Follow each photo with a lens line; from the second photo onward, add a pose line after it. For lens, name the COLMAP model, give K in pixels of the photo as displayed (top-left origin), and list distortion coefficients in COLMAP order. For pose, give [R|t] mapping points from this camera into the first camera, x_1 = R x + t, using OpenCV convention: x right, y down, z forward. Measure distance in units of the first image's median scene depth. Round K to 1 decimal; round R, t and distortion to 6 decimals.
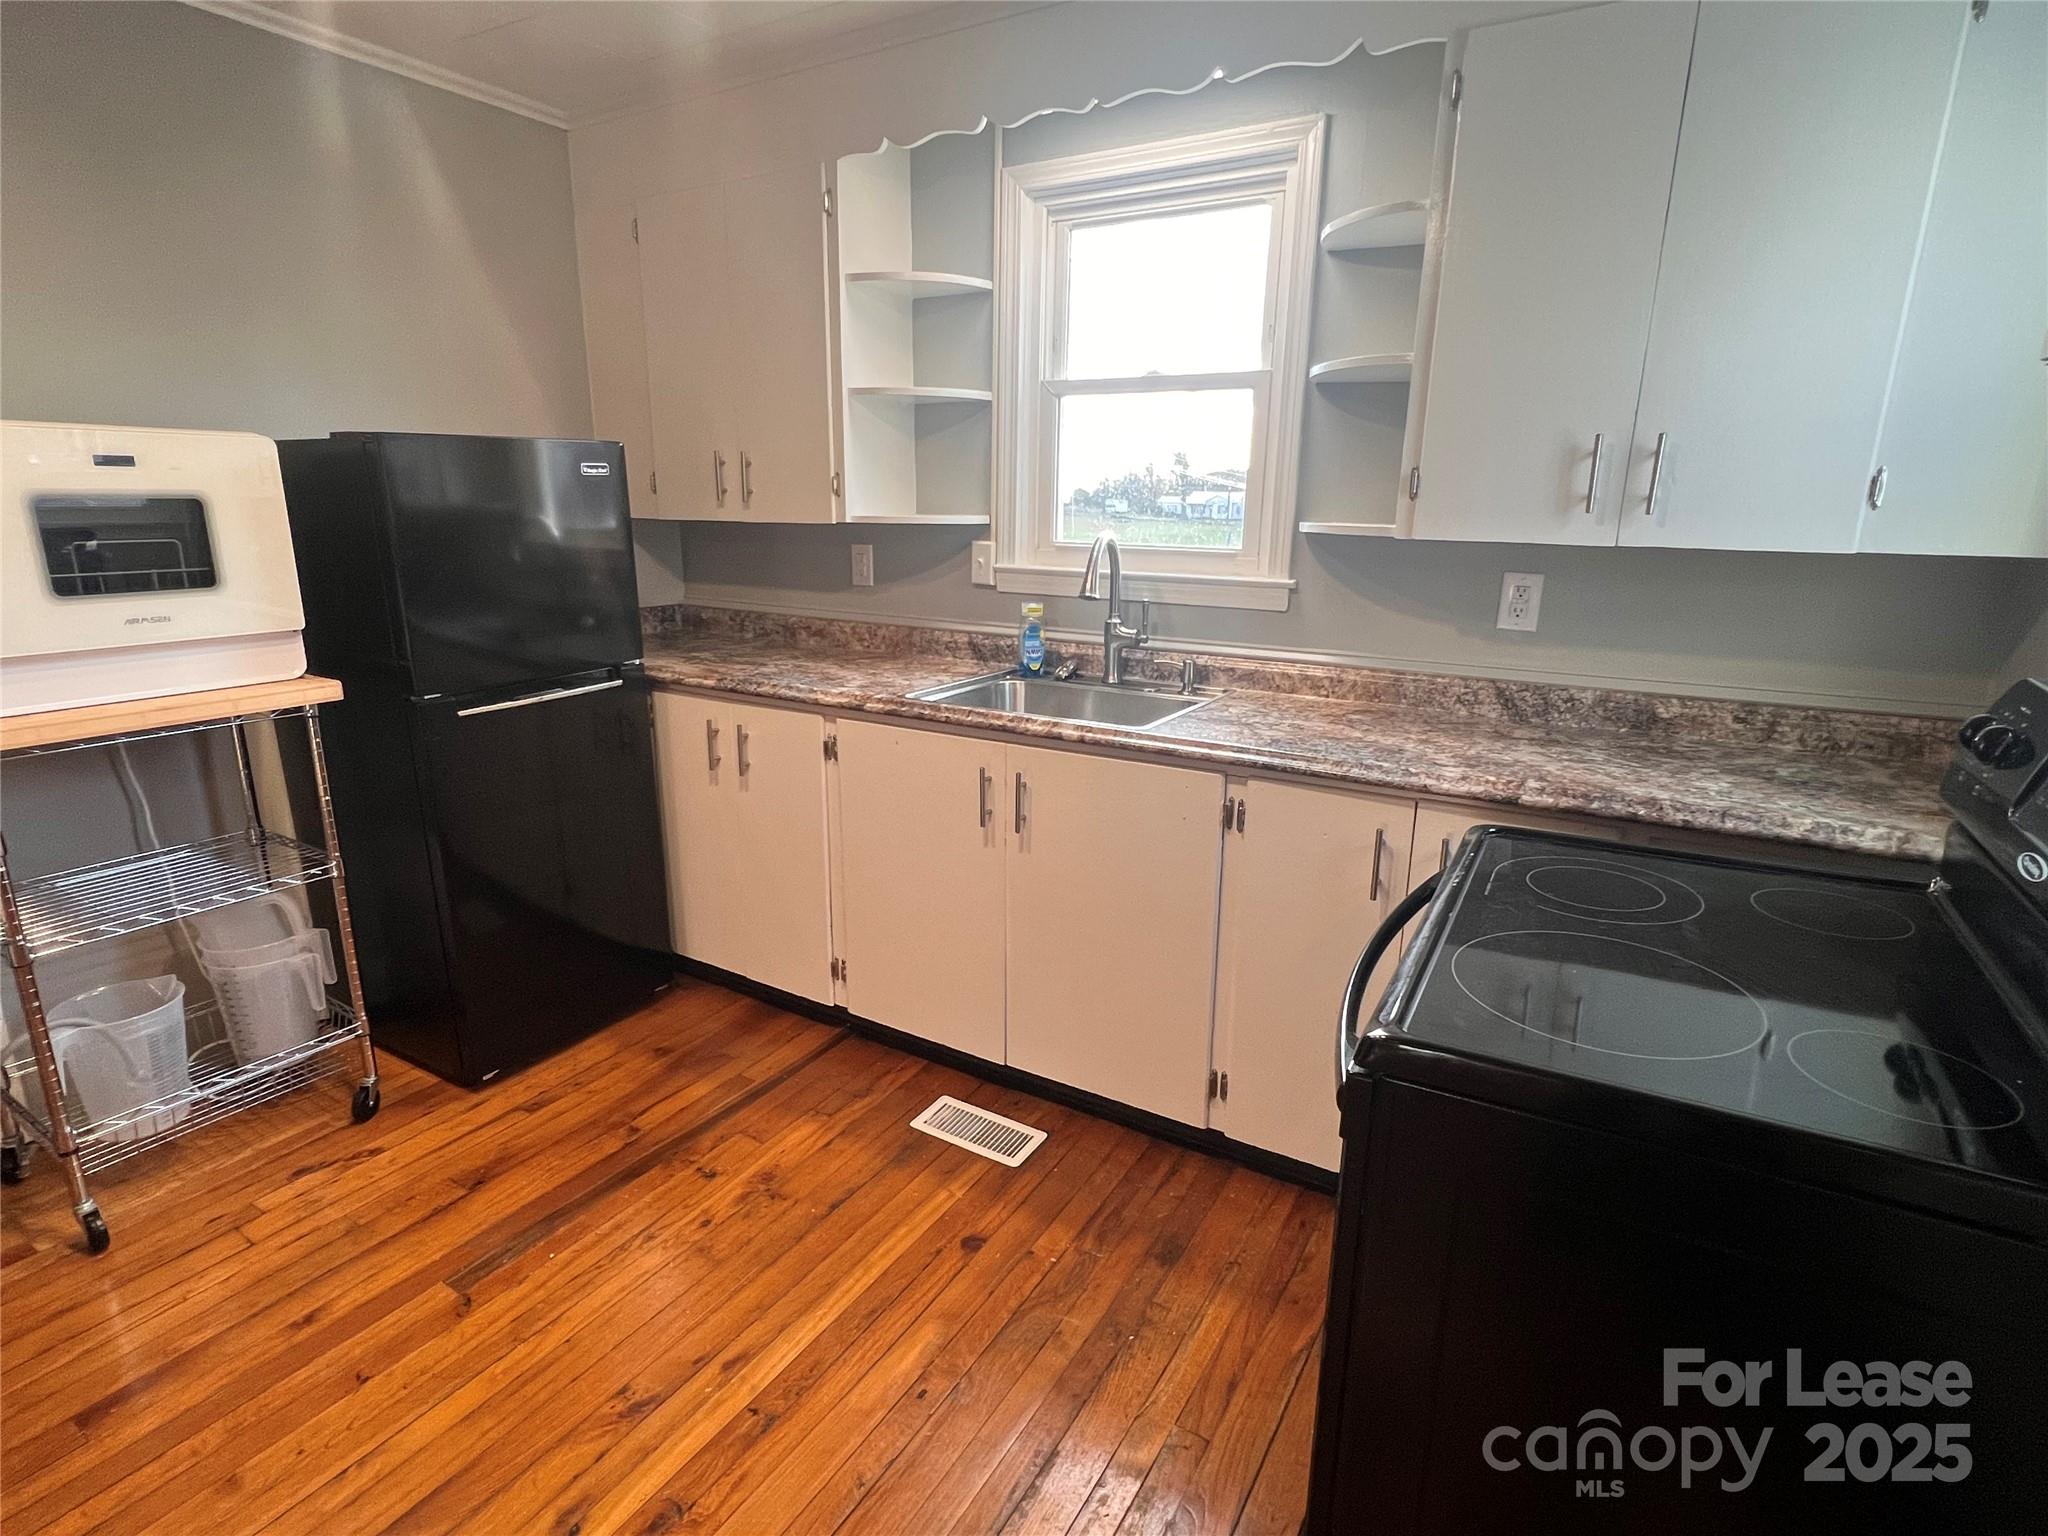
lens RADIAL K [[1040.8, 0, 1023.6], [0, 1040.8, 769.2], [0, 0, 1]] dist [-0.003300, 0.000394]
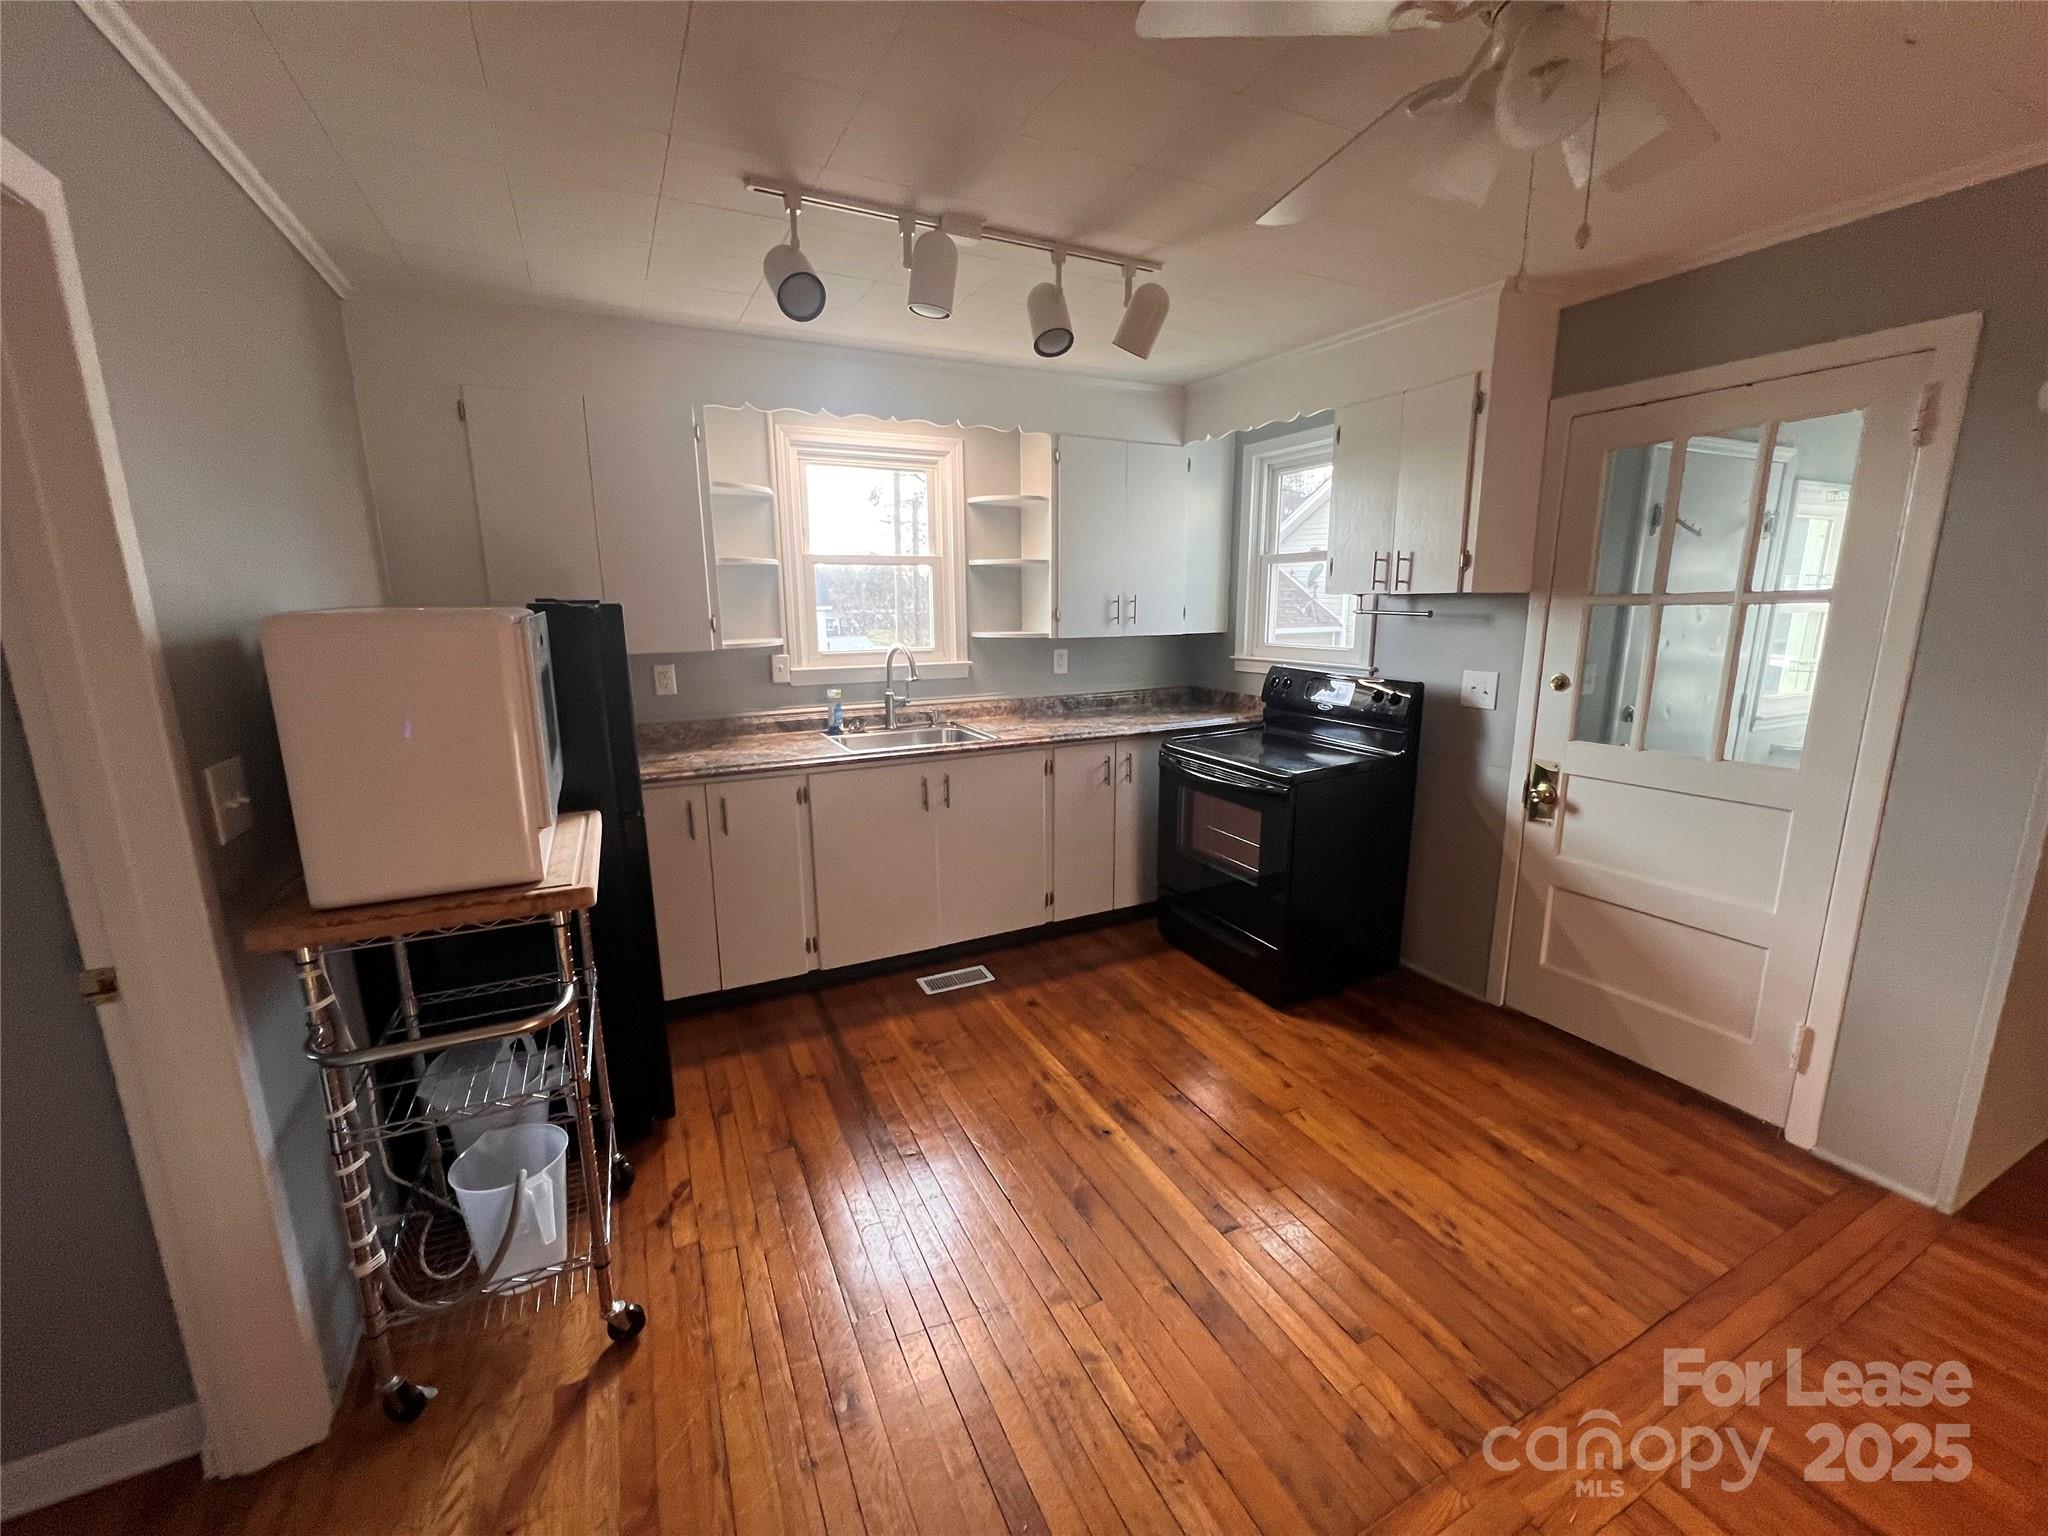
lens RADIAL K [[816.8, 0, 1031.5], [0, 816.8, 762.0], [0, 0, 1]] dist [-0.000553, -0.000210]
pose [[0.536611, -0.185676, 0.823148, -1.051810], [0.227162, 0.971265, 0.070999, -0.082715], [-0.812678, 0.148889, 0.563370, 0.057249]]
